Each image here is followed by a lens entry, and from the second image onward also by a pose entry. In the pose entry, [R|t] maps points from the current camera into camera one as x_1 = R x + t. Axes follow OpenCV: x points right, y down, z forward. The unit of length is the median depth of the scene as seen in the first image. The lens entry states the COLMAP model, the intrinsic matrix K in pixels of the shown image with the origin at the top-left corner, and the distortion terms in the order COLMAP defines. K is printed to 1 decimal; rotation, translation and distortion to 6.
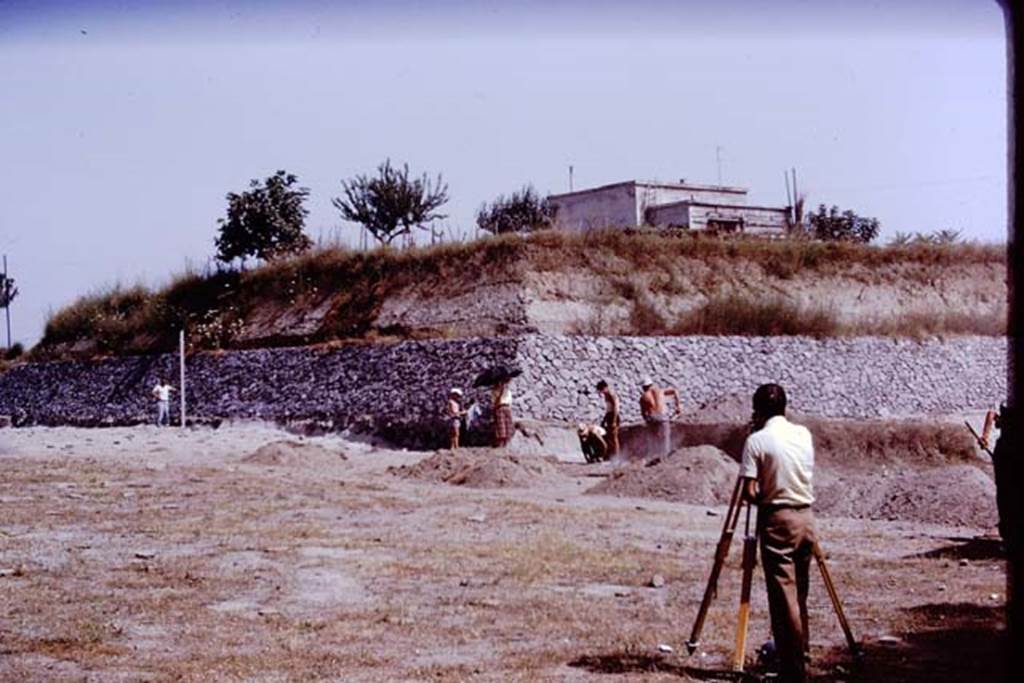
lens RADIAL K [[1681.2, 0, 512.0], [0, 1681.2, 341.5], [0, 0, 1]] dist [-0.309279, 0.234184]
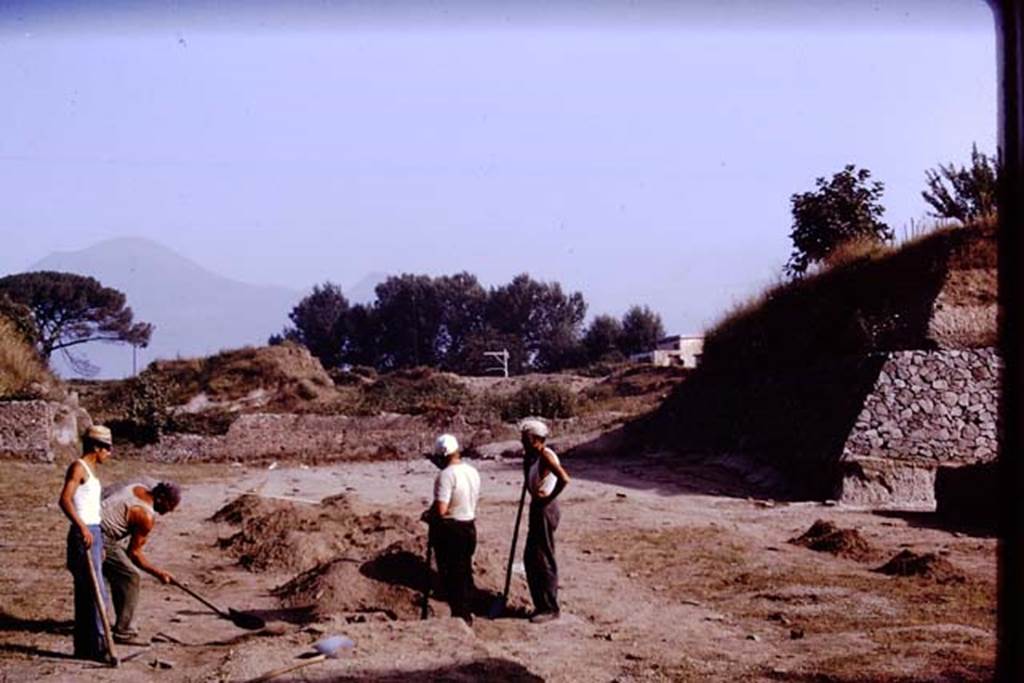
lens RADIAL K [[1709.0, 0, 511.0], [0, 1709.0, 326.0], [0, 0, 1]] dist [-0.324218, 0.003213]
pose [[0.832126, -0.036977, -0.553352, 0.290145], [0.028707, 0.999309, -0.023609, -0.002084], [0.553843, 0.003760, 0.832613, 0.227133]]
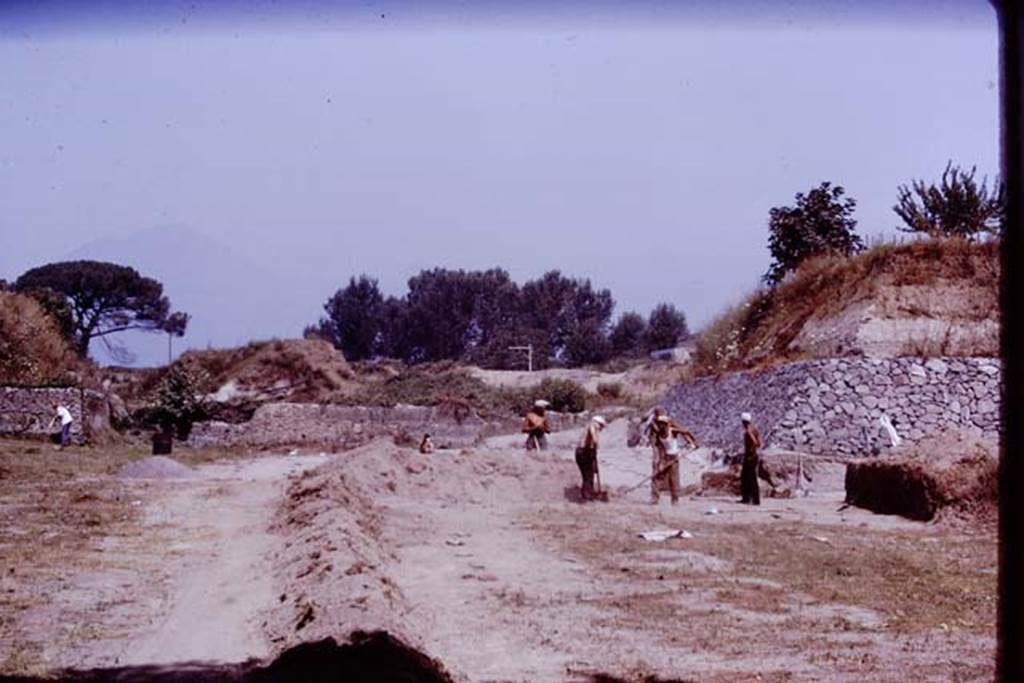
lens RADIAL K [[1705.4, 0, 512.0], [0, 1705.4, 341.5], [0, 0, 1]] dist [-0.294598, 0.057028]
pose [[0.819387, -0.015797, -0.573023, 0.377934], [0.011578, 0.999872, -0.011009, -0.004683], [0.573123, 0.002386, 0.819466, 0.162546]]
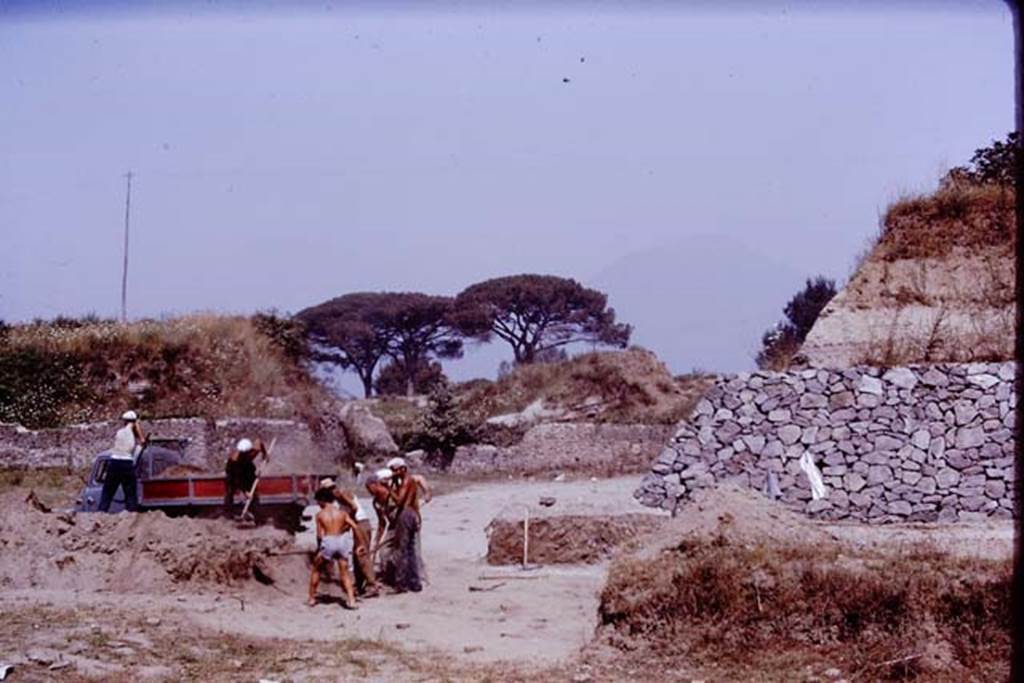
lens RADIAL K [[1696.6, 0, 327.6], [0, 1696.6, 338.5], [0, 0, 1]] dist [-0.288301, 0.134304]
pose [[0.506052, -0.046225, -0.861263, 0.451693], [0.040308, 0.998739, -0.029920, -0.003554], [0.861561, -0.019575, 0.507277, 0.546646]]
